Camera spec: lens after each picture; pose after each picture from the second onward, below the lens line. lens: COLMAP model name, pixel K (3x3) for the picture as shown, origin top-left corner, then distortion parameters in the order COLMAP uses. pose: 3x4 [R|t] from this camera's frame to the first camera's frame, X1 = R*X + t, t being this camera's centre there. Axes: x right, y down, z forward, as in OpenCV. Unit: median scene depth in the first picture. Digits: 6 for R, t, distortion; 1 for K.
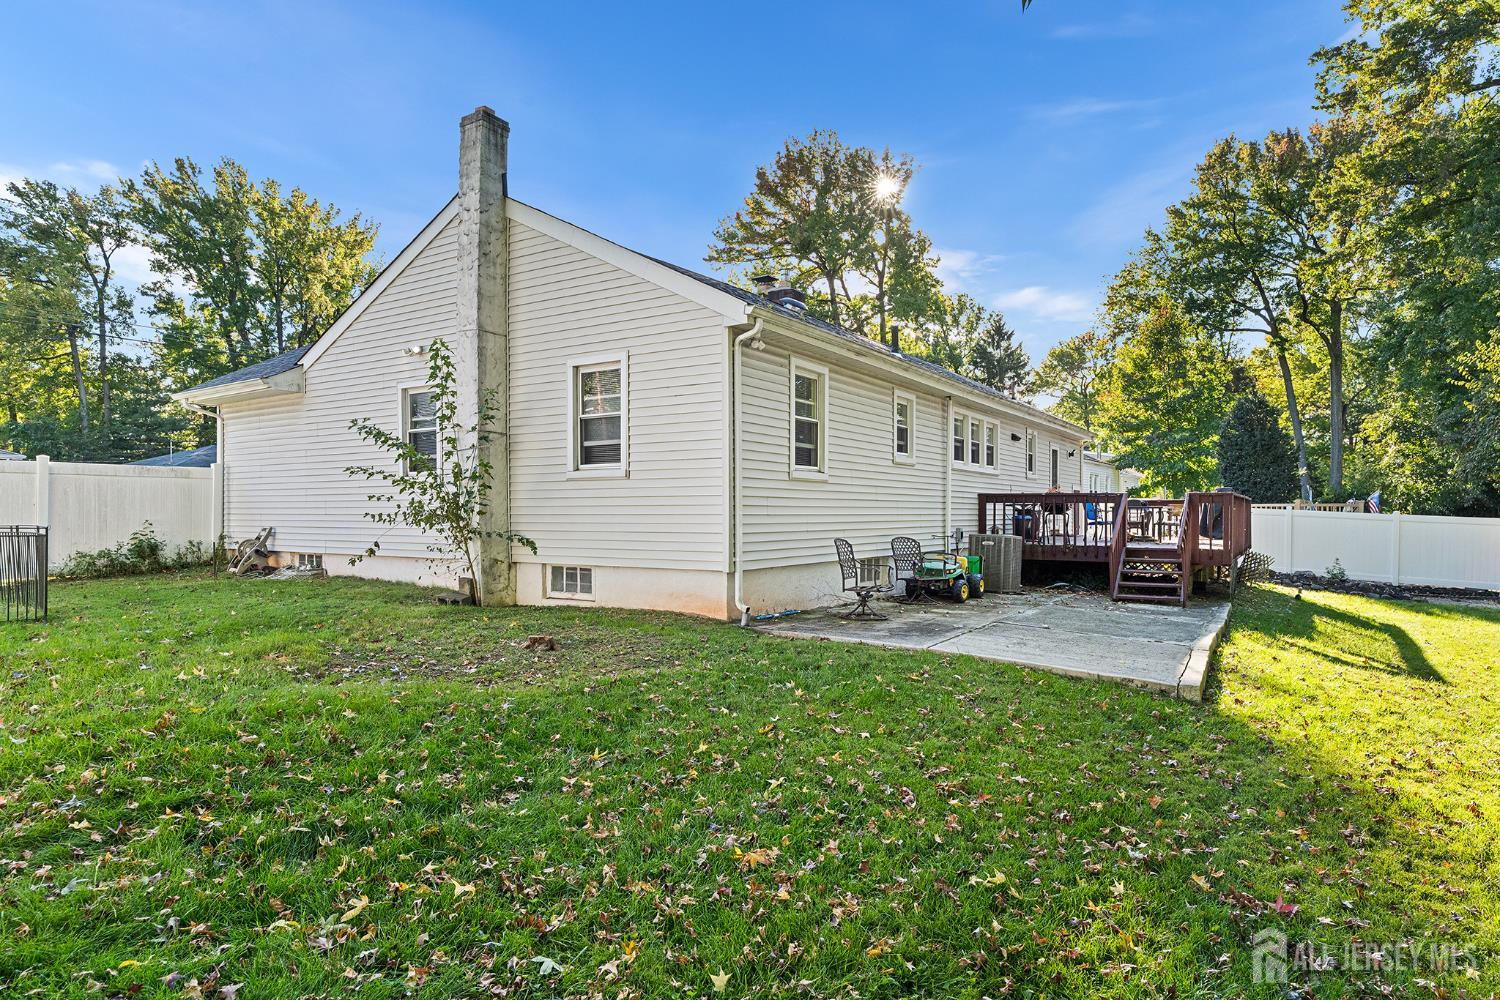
lens RADIAL K [[849.5, 0, 744.0], [0, 849.5, 525.0], [0, 0, 1]] dist [-0.003048, -0.002027]
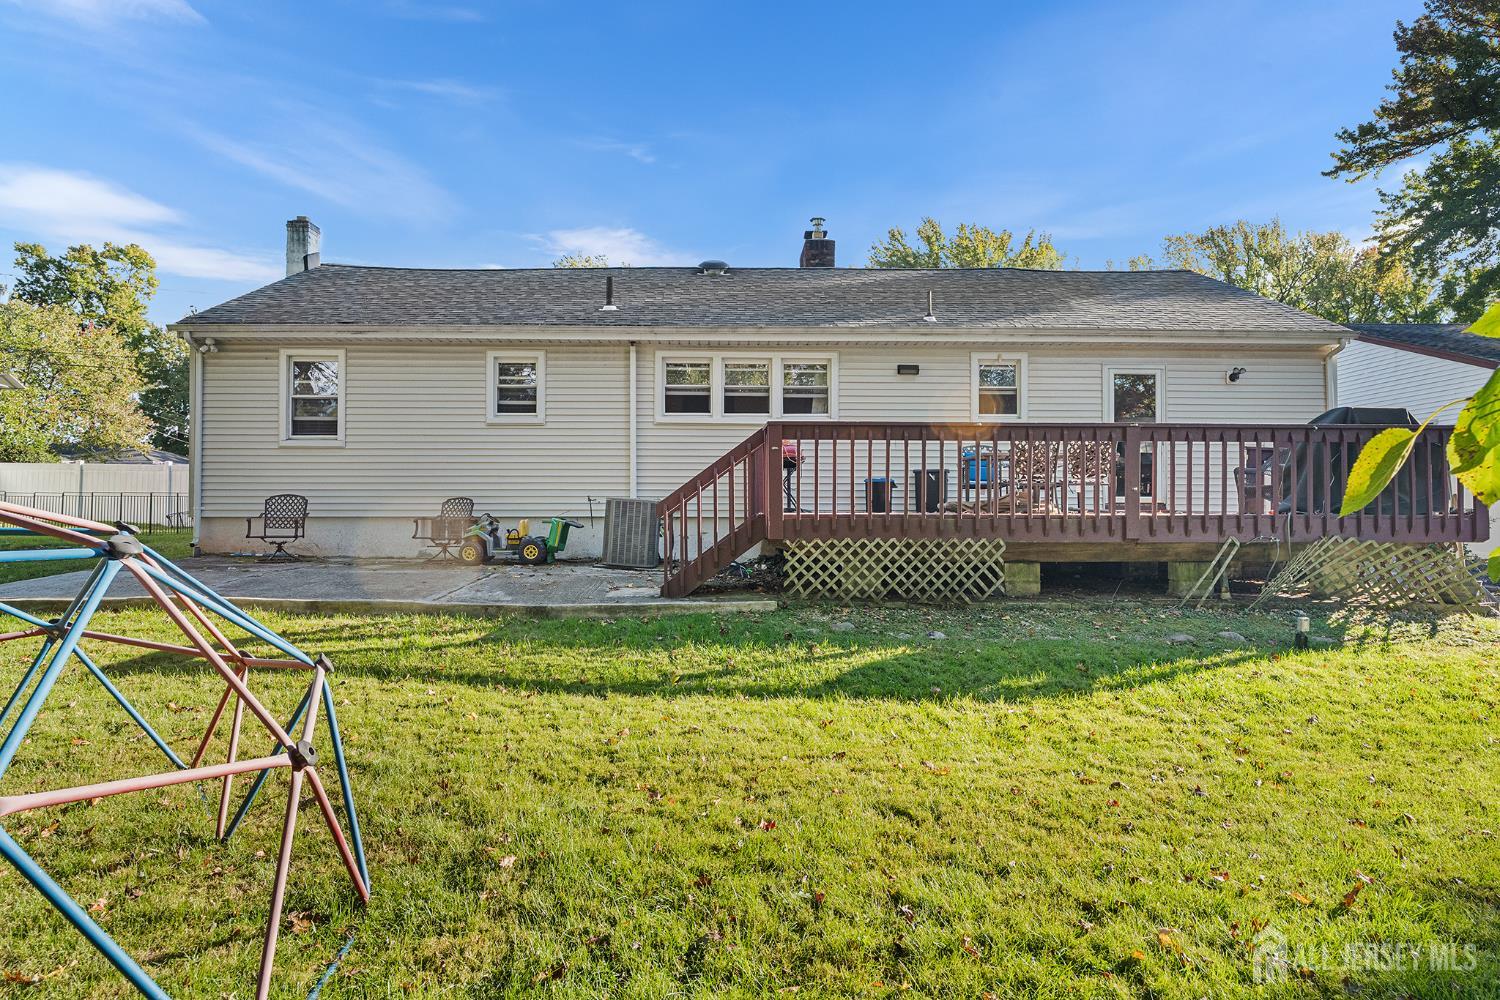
lens RADIAL K [[814.8, 0, 744.0], [0, 814.8, 499.5], [0, 0, 1]] dist [-0.005410, -0.003354]
pose [[0.570684, -0.011600, -0.821088, 0.355252], [-0.014854, 0.999591, -0.024446, 0.010436], [0.821035, 0.026147, 0.570279, 0.221818]]
